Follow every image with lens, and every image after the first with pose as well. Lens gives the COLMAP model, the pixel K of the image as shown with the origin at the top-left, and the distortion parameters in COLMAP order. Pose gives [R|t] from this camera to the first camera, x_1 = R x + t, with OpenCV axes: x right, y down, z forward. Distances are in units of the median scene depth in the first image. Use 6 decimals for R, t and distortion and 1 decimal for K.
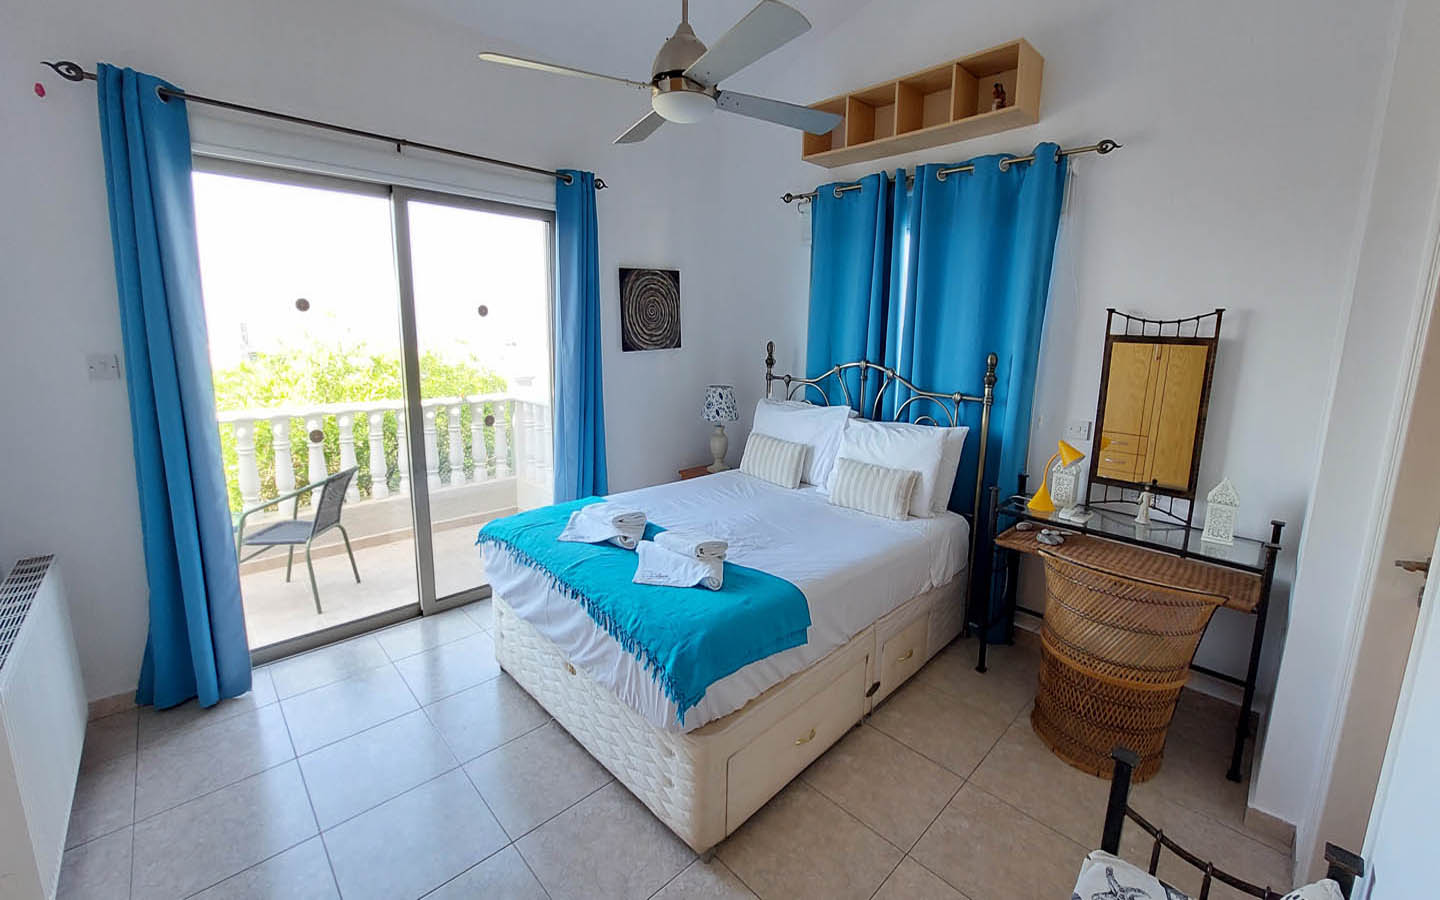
lens RADIAL K [[579.8, 0, 720.3], [0, 579.8, 421.9], [0, 0, 1]] dist [-0.000526, 0.000030]
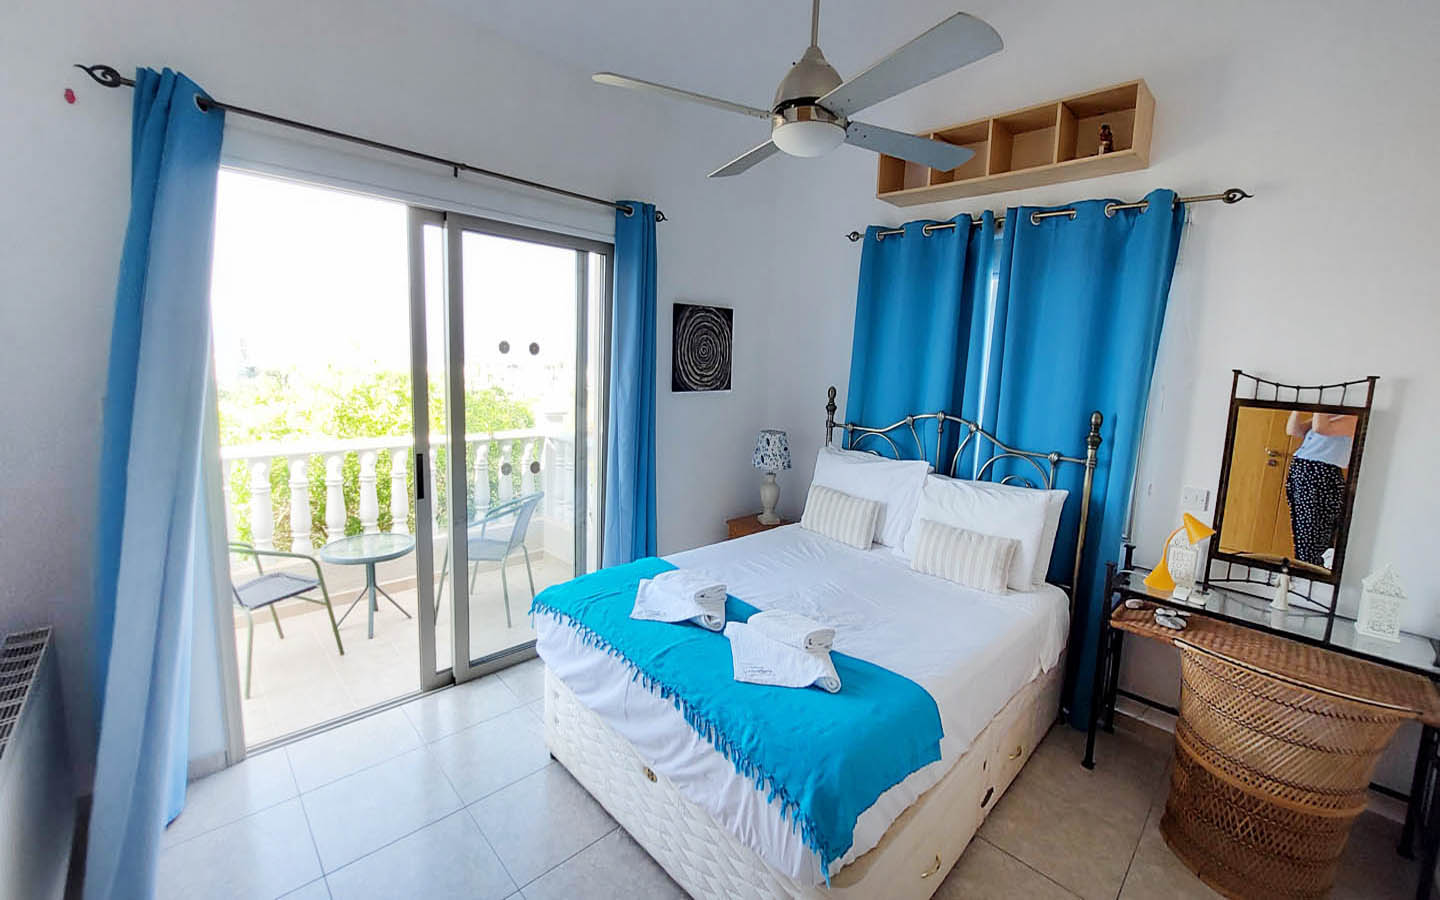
lens RADIAL K [[576.9, 0, 725.3], [0, 576.9, 427.1], [0, 0, 1]] dist [-0.001258, -0.000642]
pose [[0.999567, 0.024551, 0.016249, -0.148155], [-0.023950, 0.999058, -0.036192, -0.052222], [-0.017122, 0.035787, 0.999213, 0.106209]]
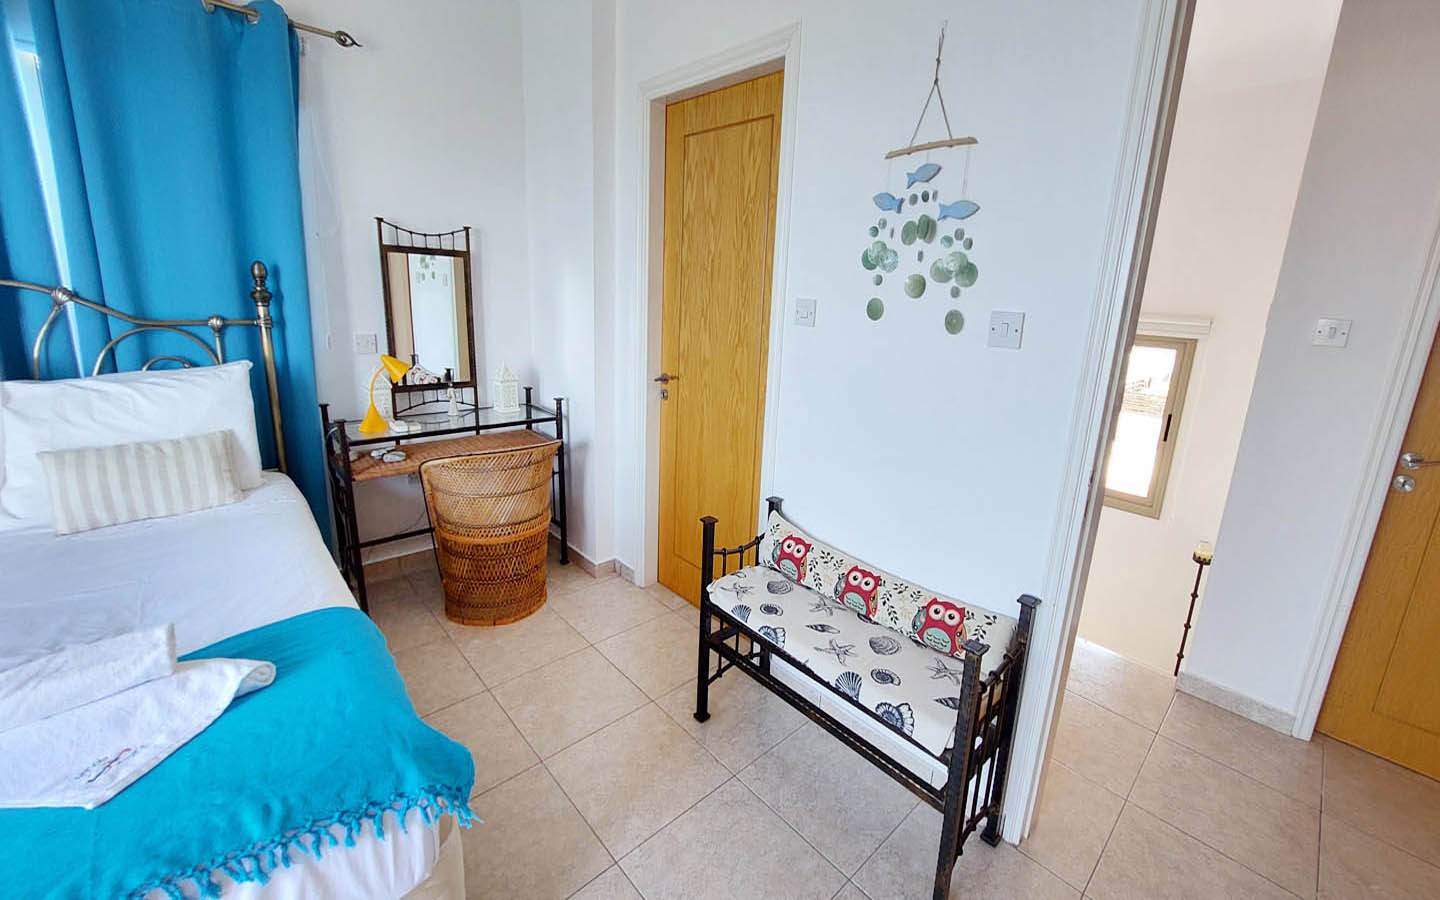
lens RADIAL K [[593.1, 0, 739.7], [0, 593.1, 407.6], [0, 0, 1]] dist [-0.014466, -0.000047]
pose [[0.000815, -0.222020, 0.975042, -0.386377], [0.111612, 0.968970, 0.220544, -0.032504], [-0.993752, 0.108646, 0.025570, 0.393169]]
